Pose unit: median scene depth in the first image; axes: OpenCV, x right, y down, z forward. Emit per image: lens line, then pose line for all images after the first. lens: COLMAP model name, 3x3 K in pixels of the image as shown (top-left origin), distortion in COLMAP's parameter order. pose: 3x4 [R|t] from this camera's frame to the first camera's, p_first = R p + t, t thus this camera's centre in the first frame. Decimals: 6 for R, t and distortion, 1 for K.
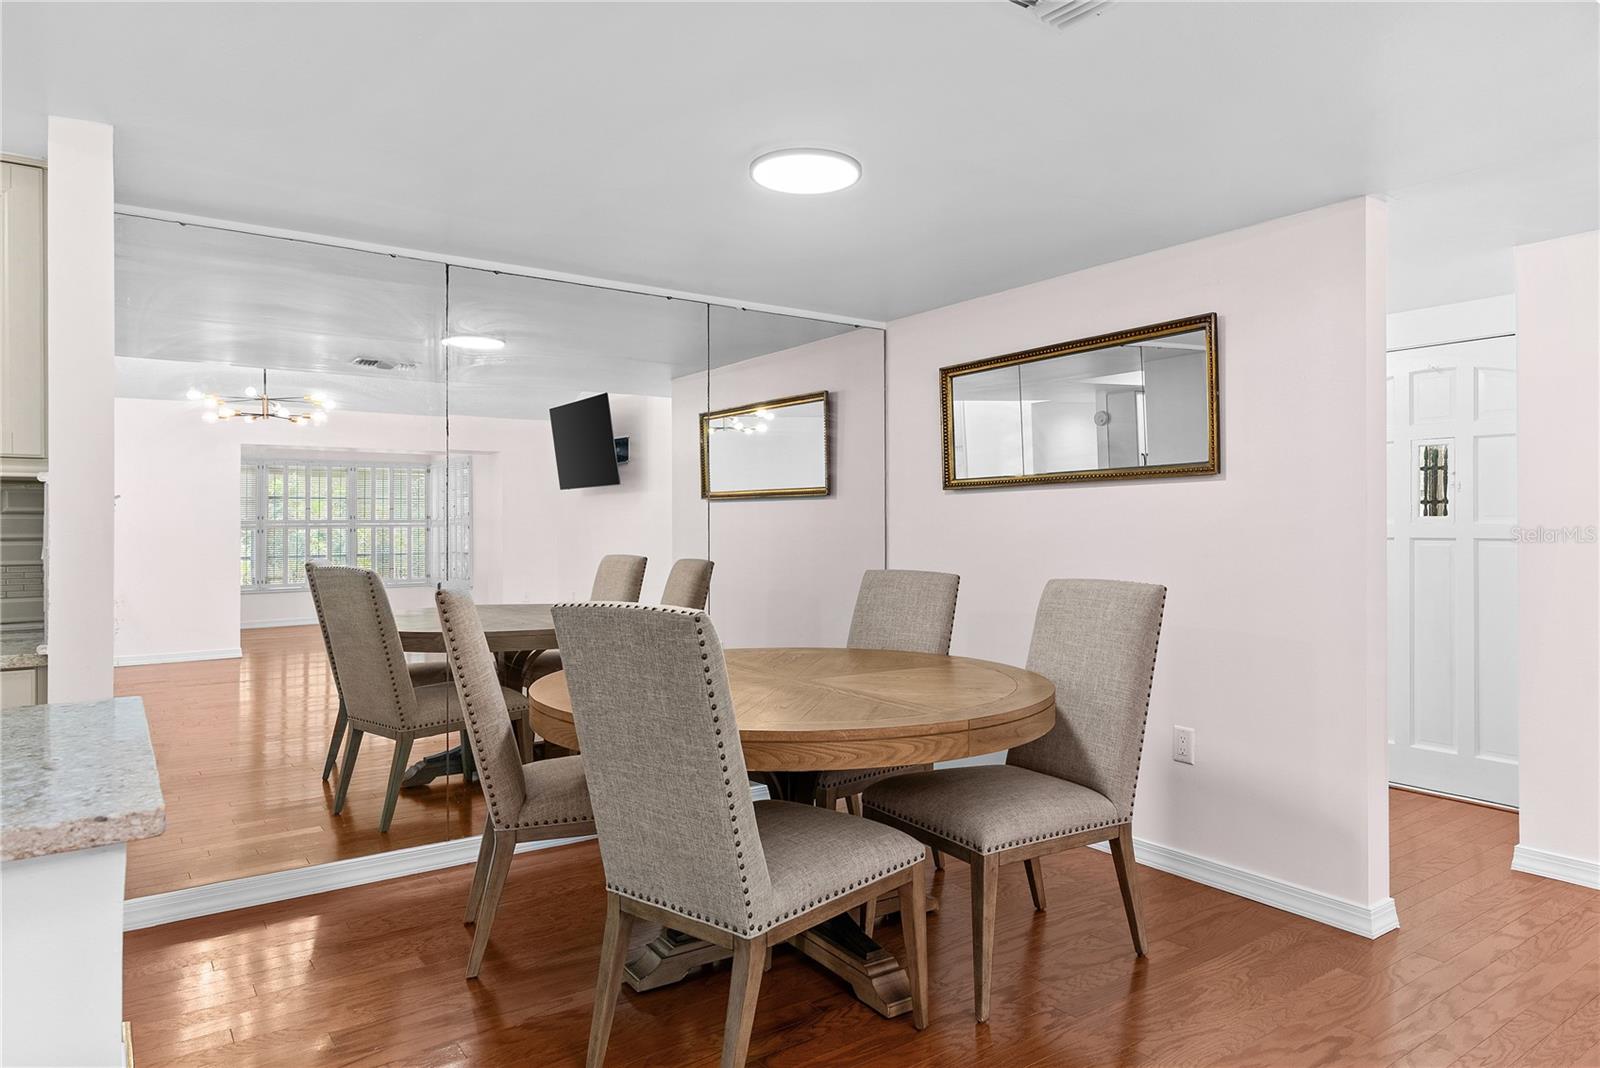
lens RADIAL K [[974.1, 0, 800.0], [0, 974.1, 522.0], [0, 0, 1]] dist [-0.001177, -0.000842]
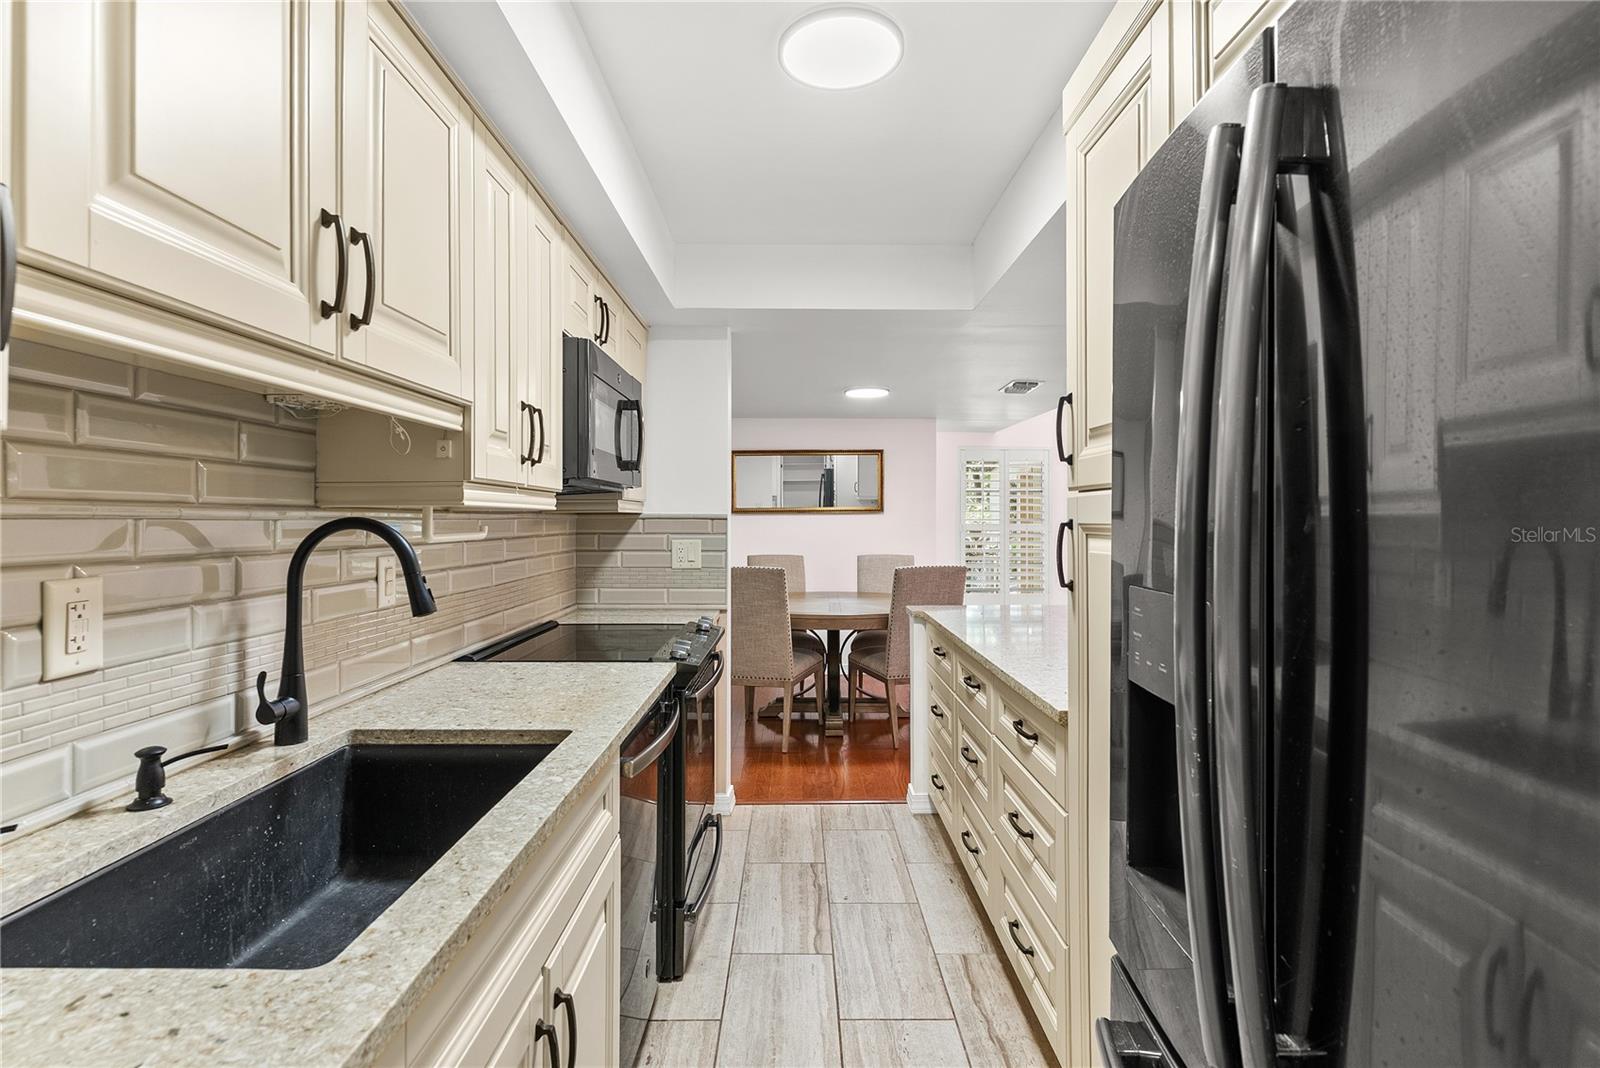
lens RADIAL K [[762.1, 0, 800.0], [0, 762.1, 534.0], [0, 0, 1]] dist [0.001738, -0.000181]
pose [[0.582130, -0.011060, 0.813020, -1.316705], [-0.009638, 0.999743, 0.020501, -0.030273], [-0.813039, -0.019770, 0.581874, 0.011458]]
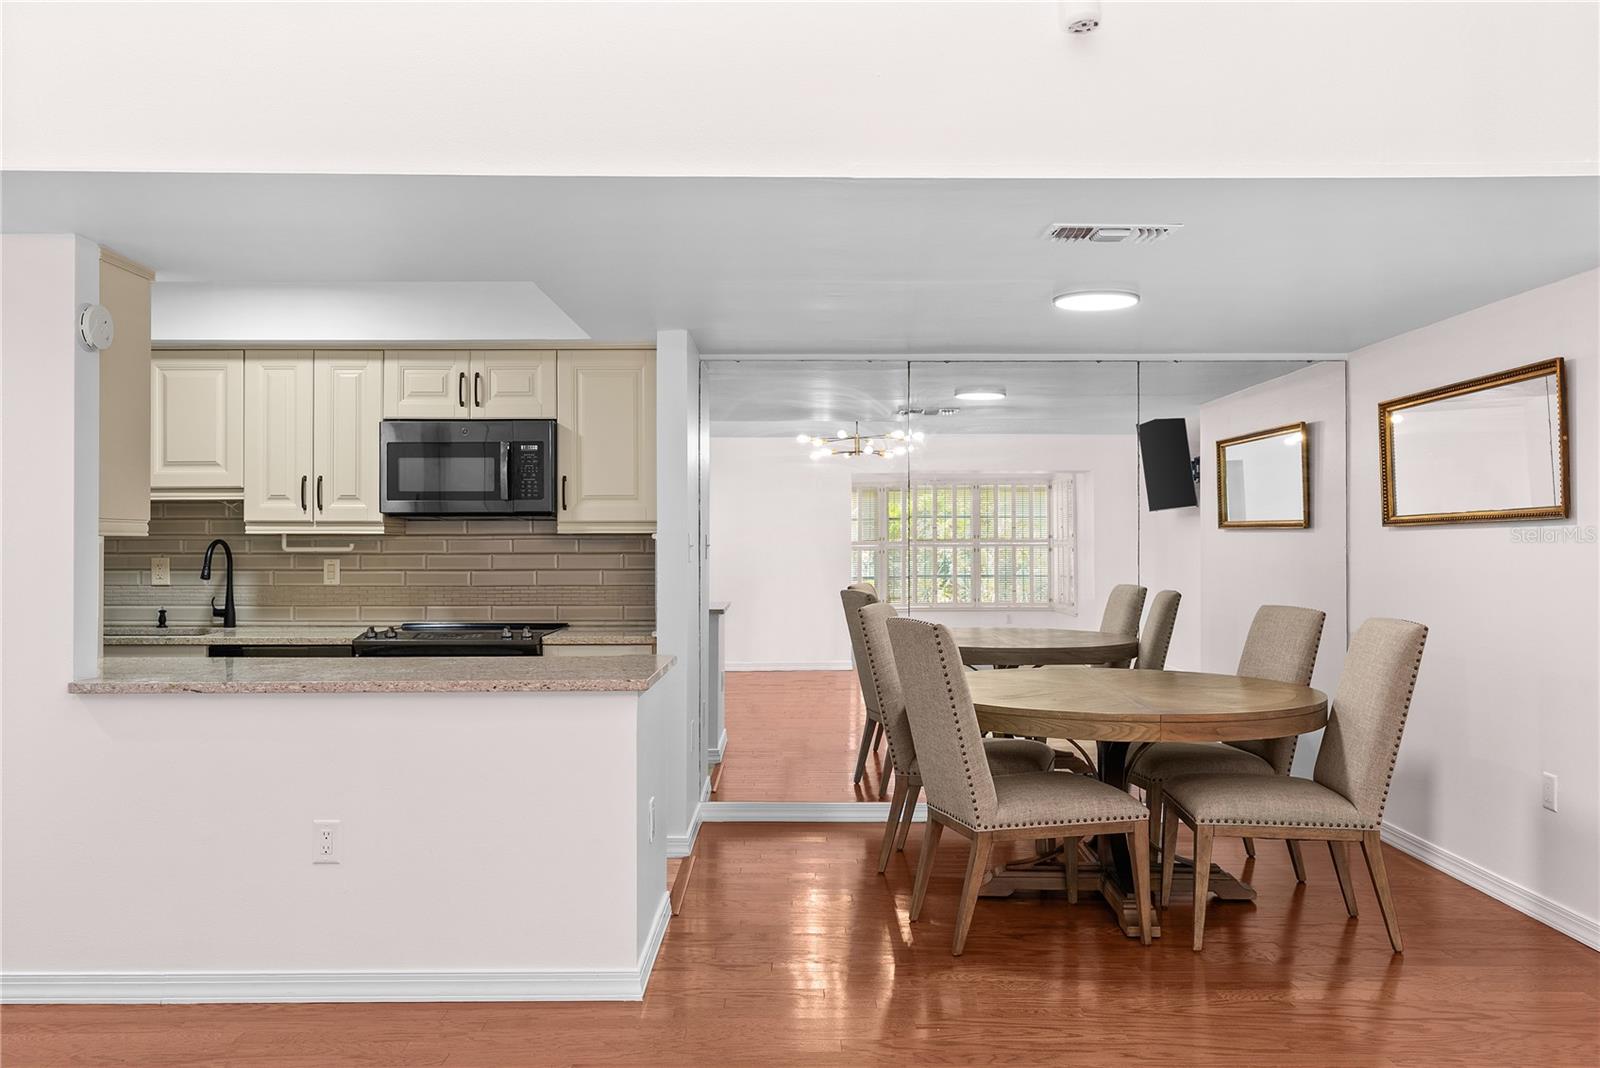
lens RADIAL K [[1269.5, 0, 800.0], [0, 1269.5, 534.0], [0, 0, 1]] dist [-0.009848, -0.001570]
pose [[0.815772, -0.001219, -0.578372, 0.532560], [0.001161, 0.999999, -0.000471, -0.033810], [0.578373, -0.000287, 0.815773, -0.501591]]
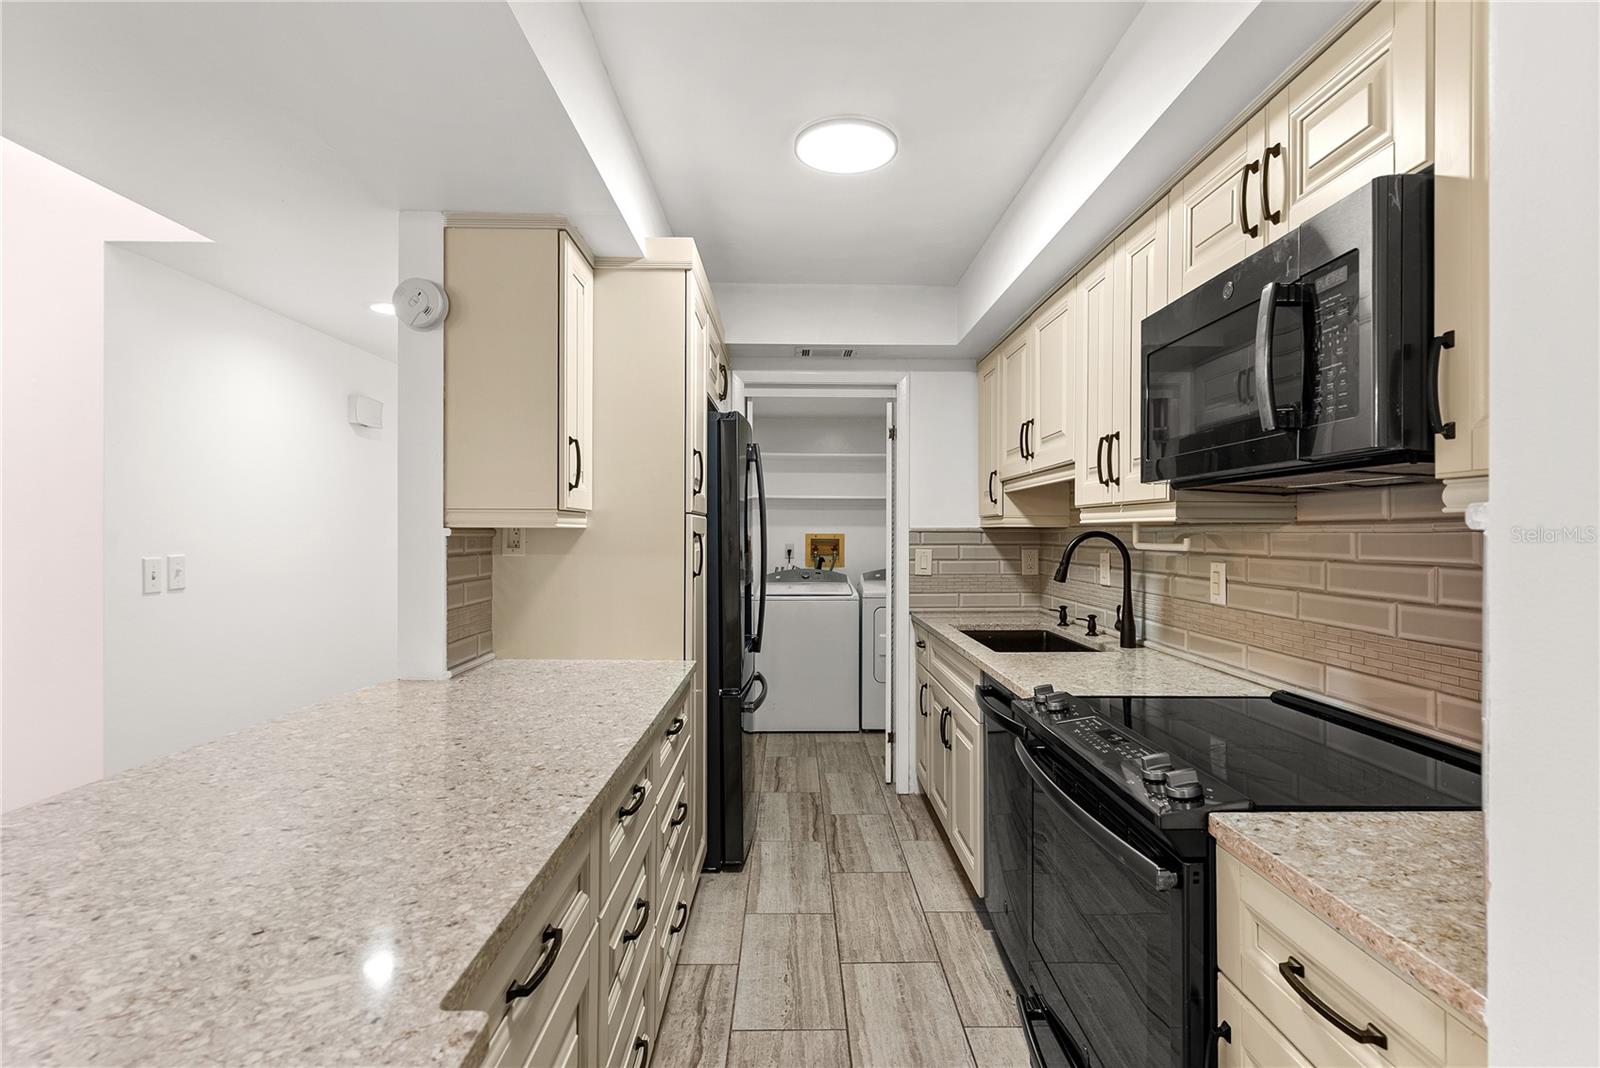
lens RADIAL K [[762.1, 0, 800.0], [0, 762.1, 534.0], [0, 0, 1]] dist [0.001738, -0.000181]
pose [[-0.573124, 0.004503, -0.819456, -0.282487], [0.004127, 0.999988, 0.002609, -0.028594], [0.819458, -0.001887, -0.573136, 0.660868]]
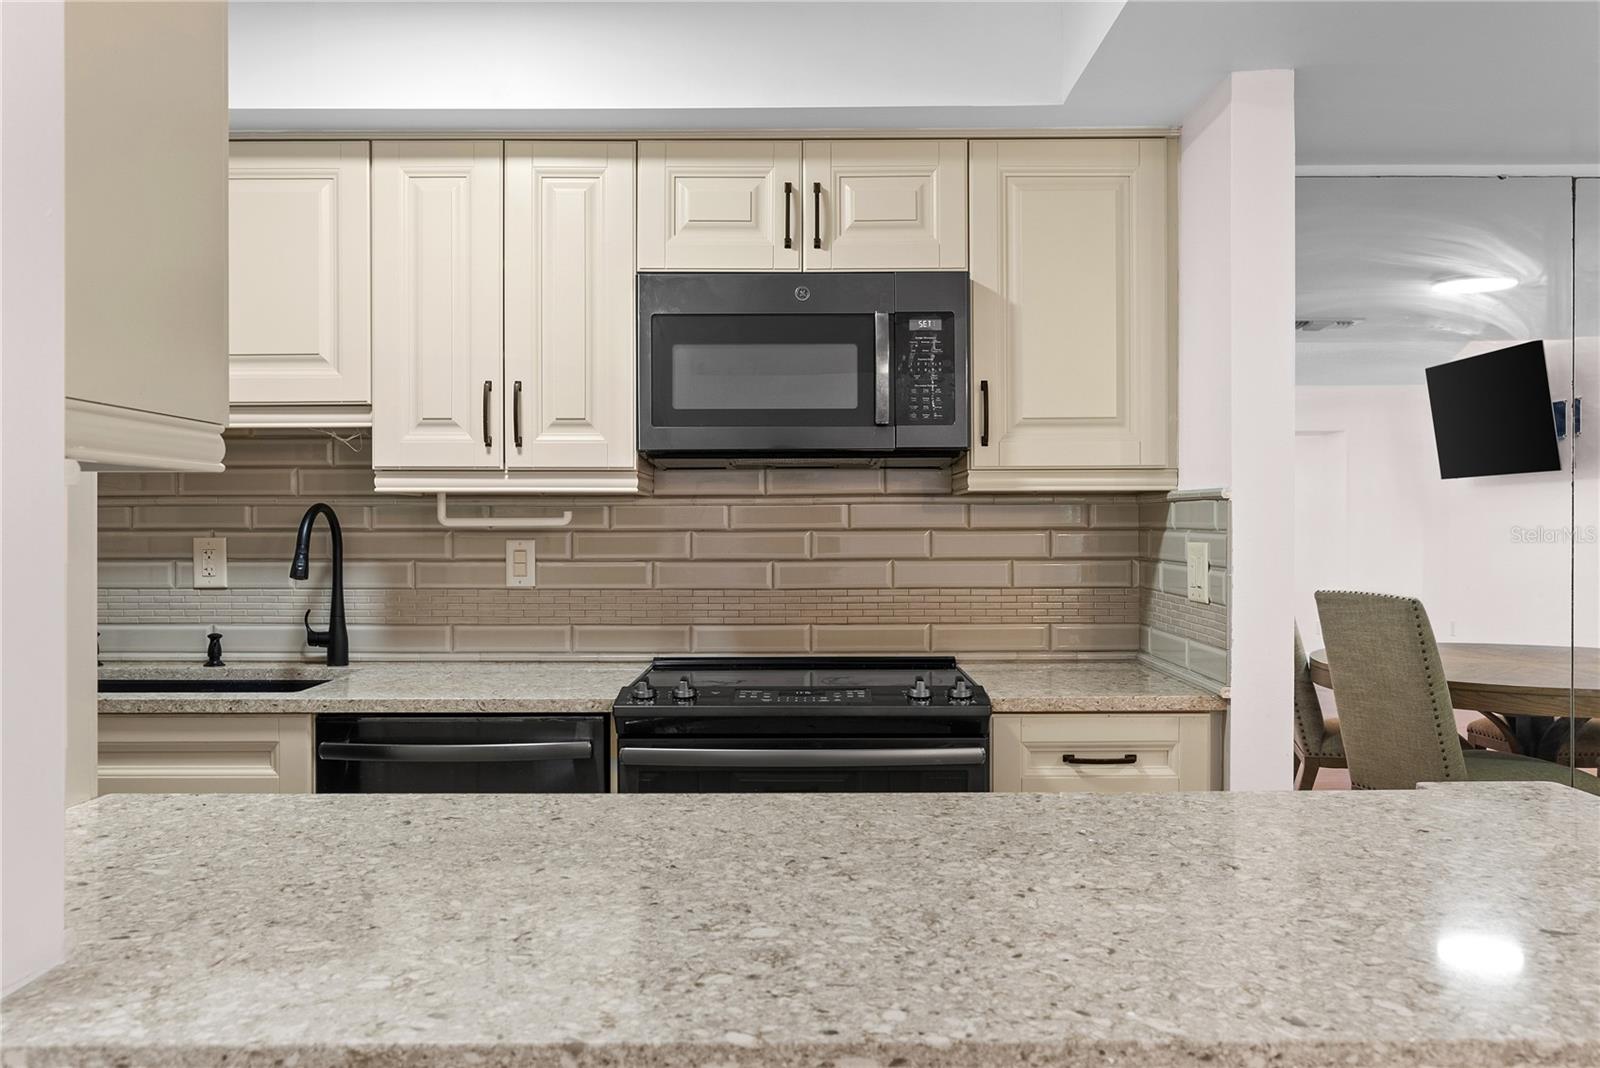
lens RADIAL K [[1254.7, 0, 792.6], [0, 1254.7, 532.5], [0, 0, 1]] dist [0.001721, -0.000299]
pose [[0.809889, 0.006172, -0.586551, -0.299243], [0.001731, 0.999915, 0.012912, -0.018161], [0.586580, -0.011472, 0.809810, -0.089641]]
